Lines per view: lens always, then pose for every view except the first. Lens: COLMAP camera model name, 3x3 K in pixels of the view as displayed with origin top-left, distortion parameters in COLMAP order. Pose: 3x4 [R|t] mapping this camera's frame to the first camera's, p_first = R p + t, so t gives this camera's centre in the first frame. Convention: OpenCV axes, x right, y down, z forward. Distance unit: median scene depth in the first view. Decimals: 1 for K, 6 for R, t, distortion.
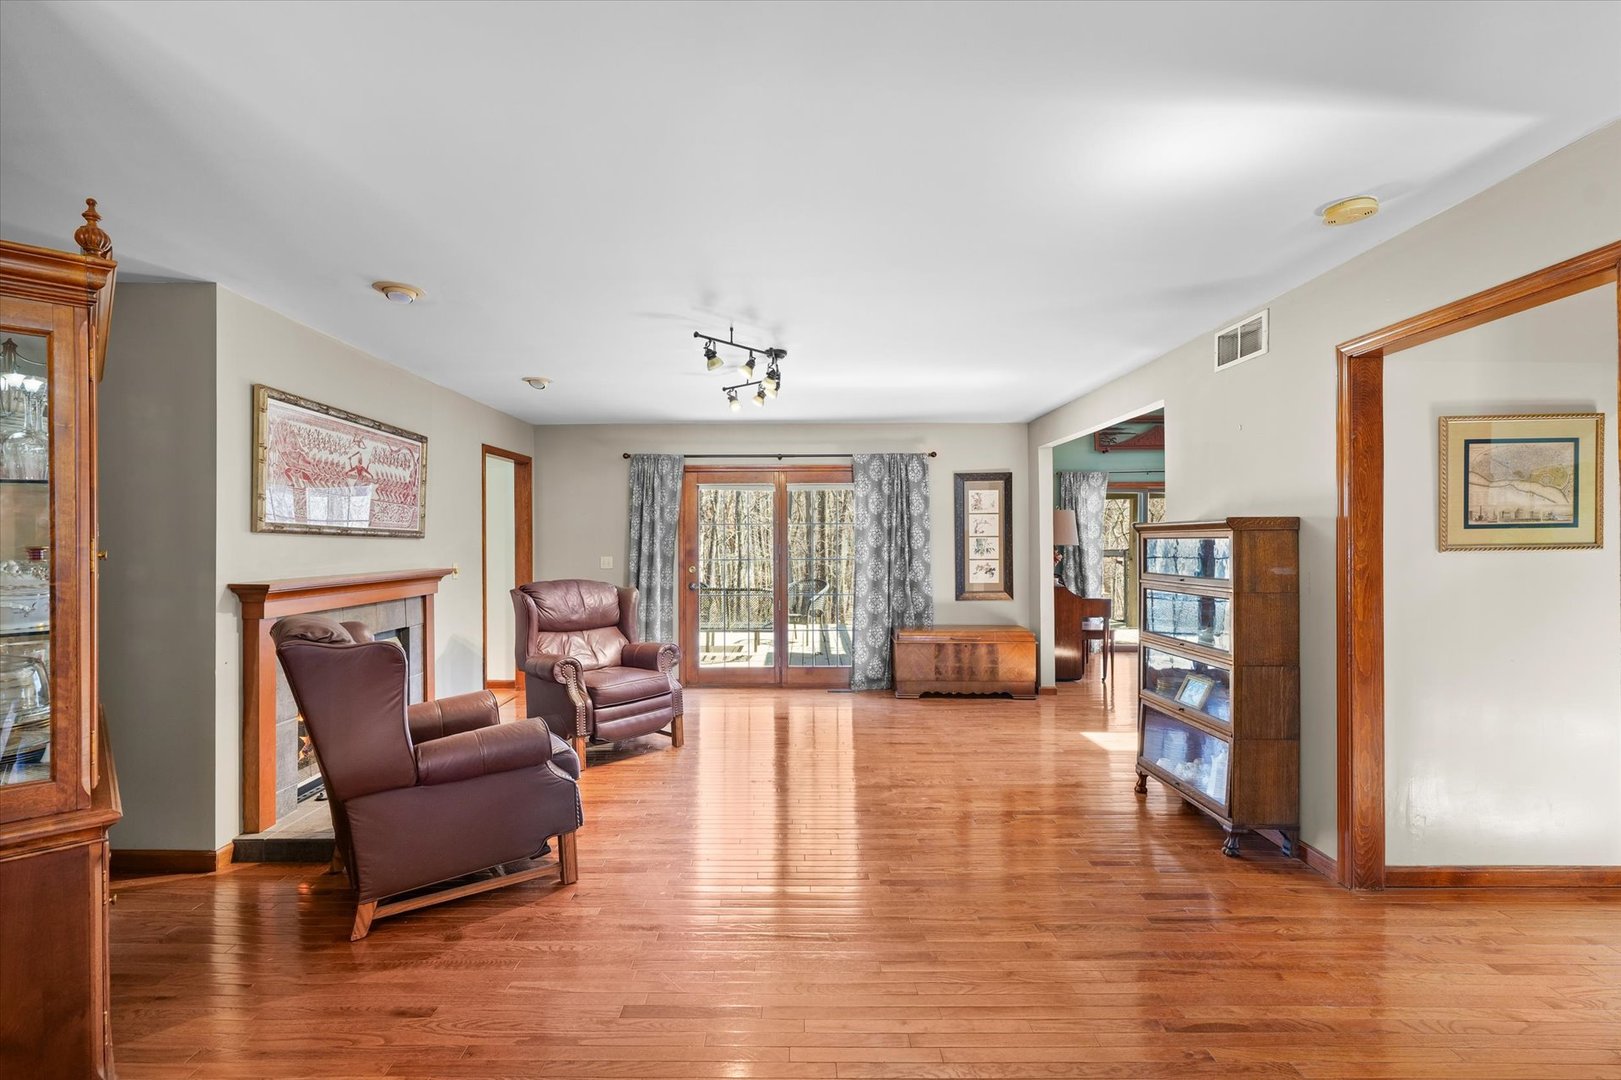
lens RADIAL K [[1069.4, 0, 810.5], [0, 1069.4, 540.0], [0, 0, 1]] dist [0.003985, 0.002434]
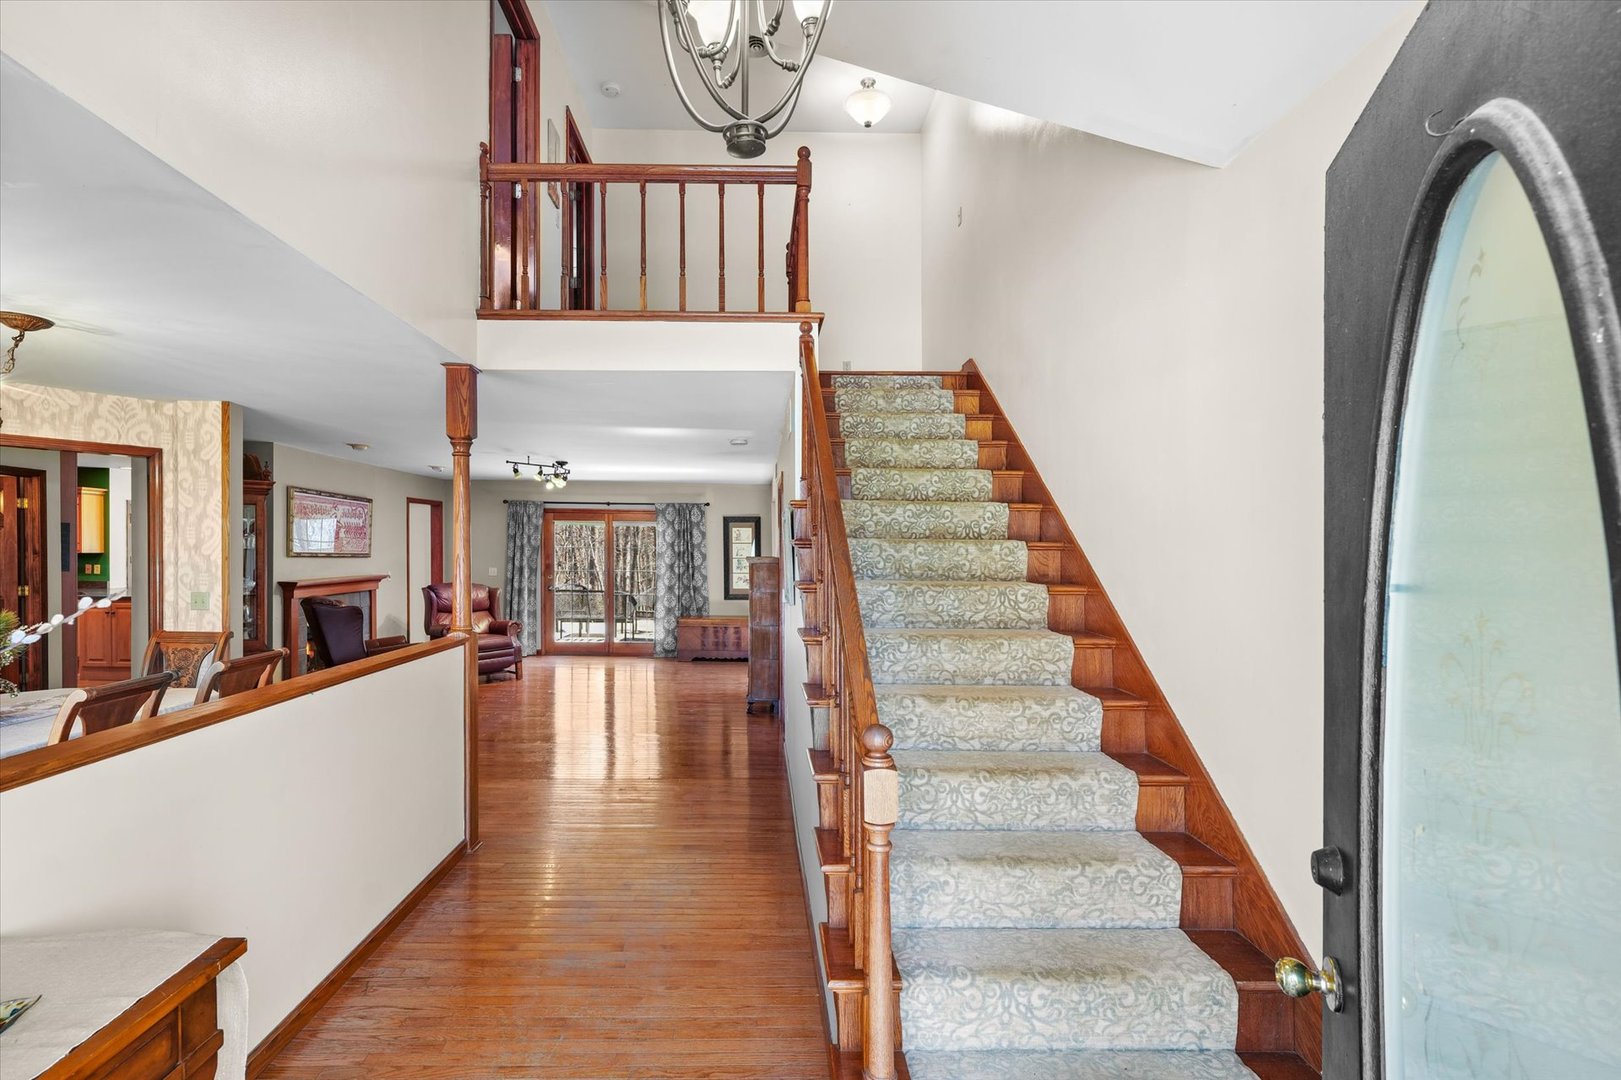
lens RADIAL K [[1079.9, 0, 810.0], [0, 1079.9, 584.0], [0, 0, 1]] dist [-0.000107, -0.000030]
pose [[0.999053, 0.013827, 0.041256, 0.198508], [-0.015198, 0.999336, 0.033114, -0.019244], [-0.040771, -0.033709, 0.998600, -0.553697]]
